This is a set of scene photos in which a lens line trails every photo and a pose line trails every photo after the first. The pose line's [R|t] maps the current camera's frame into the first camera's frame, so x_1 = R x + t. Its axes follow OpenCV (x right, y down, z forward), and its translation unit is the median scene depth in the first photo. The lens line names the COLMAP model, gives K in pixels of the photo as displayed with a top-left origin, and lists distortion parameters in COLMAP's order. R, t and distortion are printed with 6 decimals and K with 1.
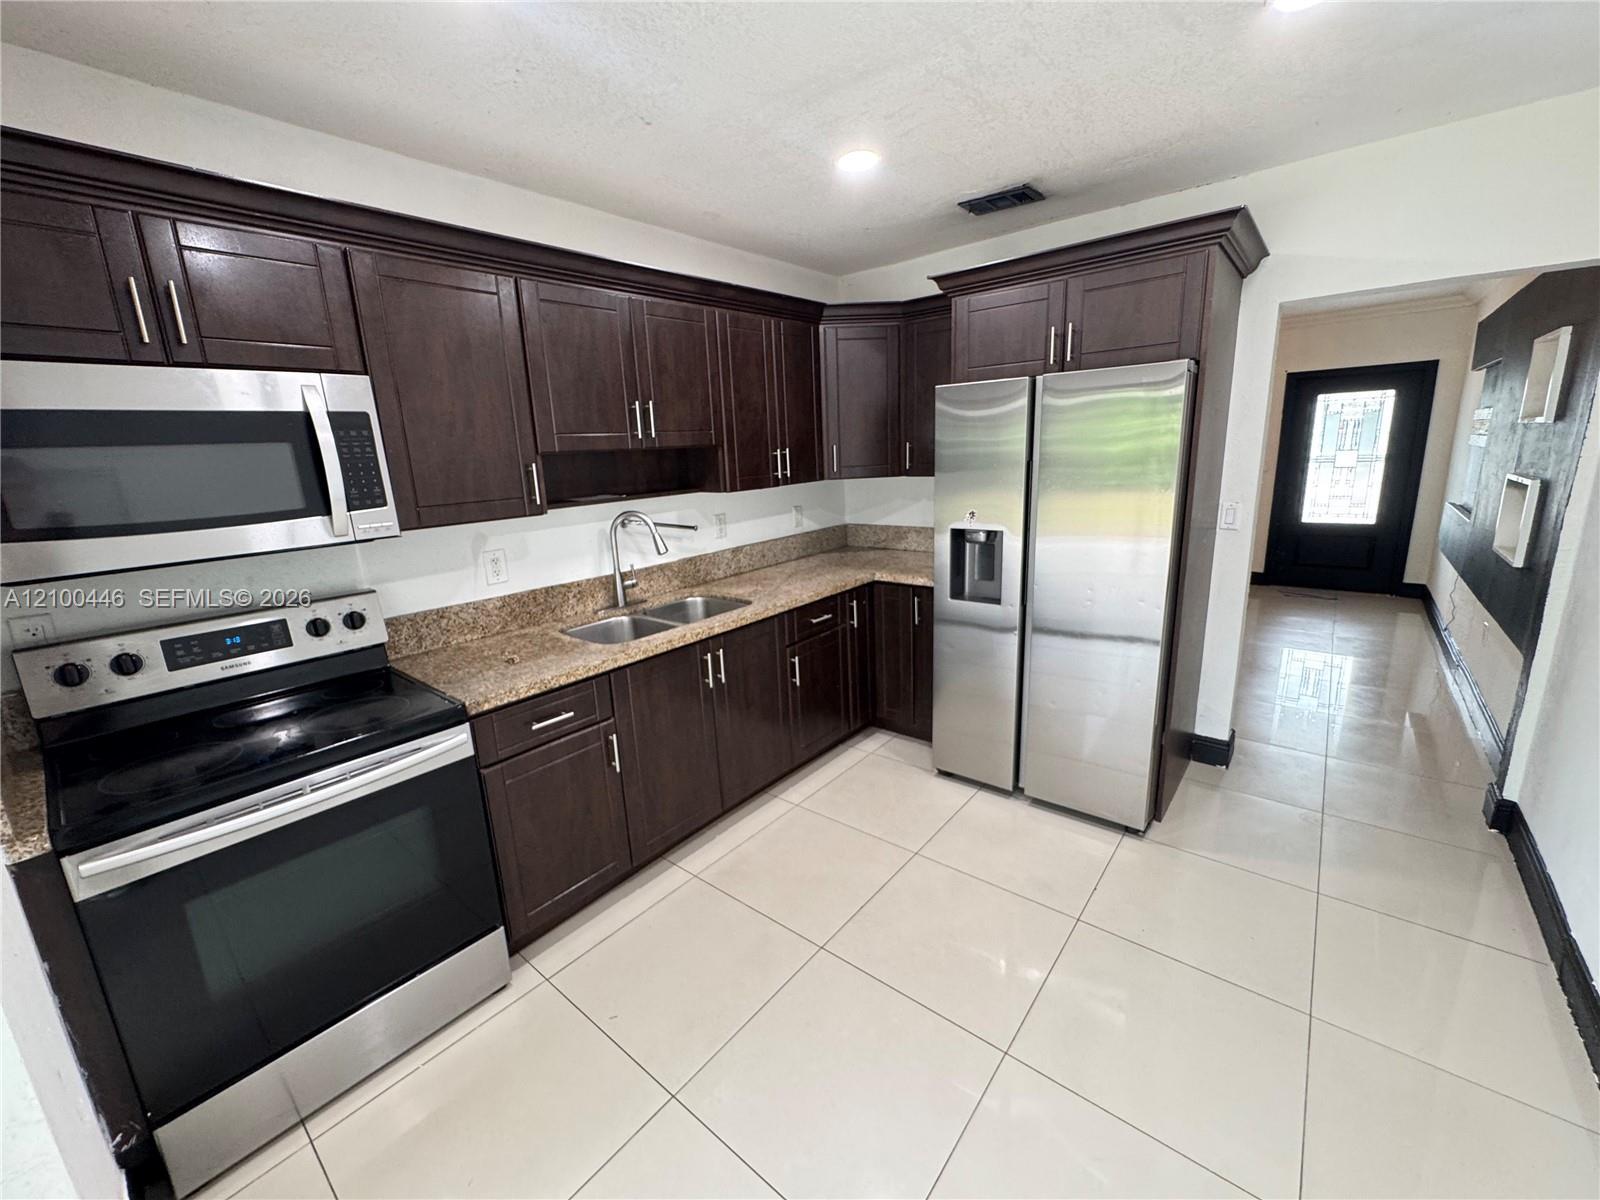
lens RADIAL K [[642.9, 0, 793.3], [0, 642.9, 595.3], [0, 0, 1]] dist [-0.002758, -0.000185]
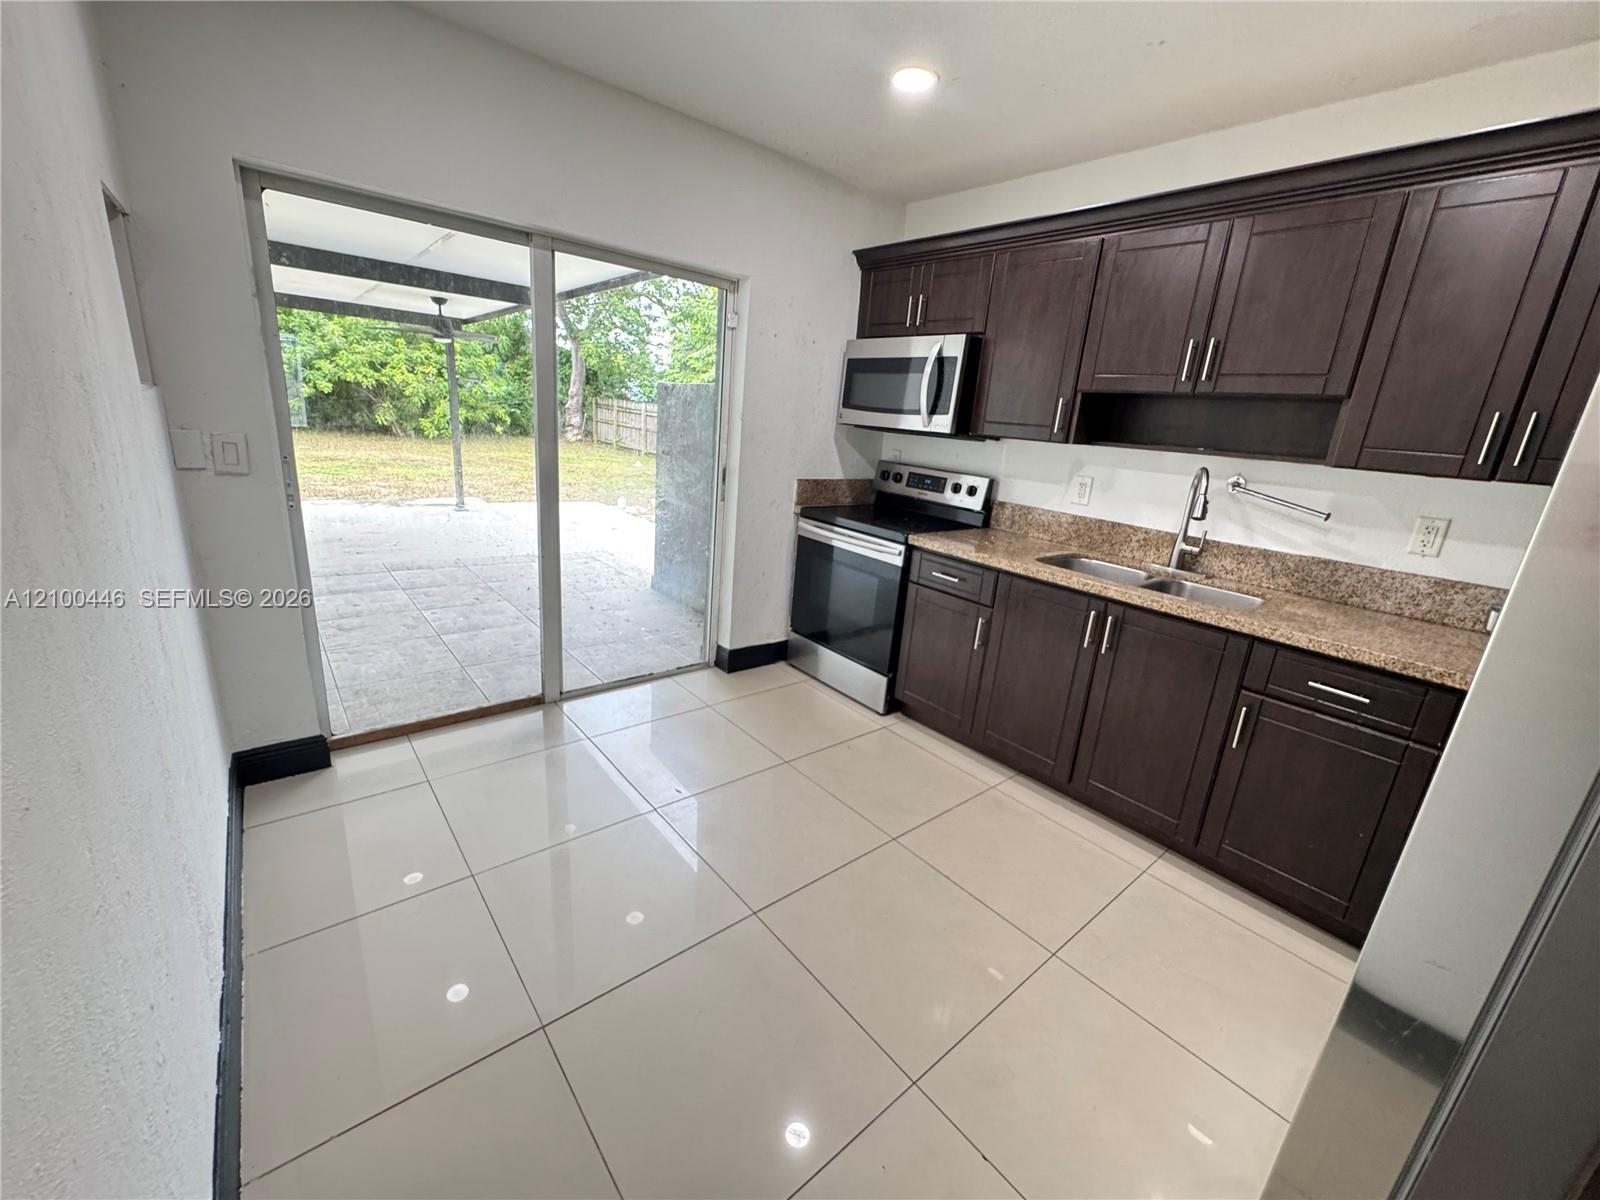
lens RADIAL K [[642.9, 0, 793.3], [0, 642.9, 595.3], [0, 0, 1]] dist [-0.002758, -0.000185]
pose [[-0.185313, 0.301781, -0.935194, 0.793179], [-0.286797, 0.893635, 0.345201, -0.124485], [0.939897, 0.332181, -0.079052, 0.631542]]
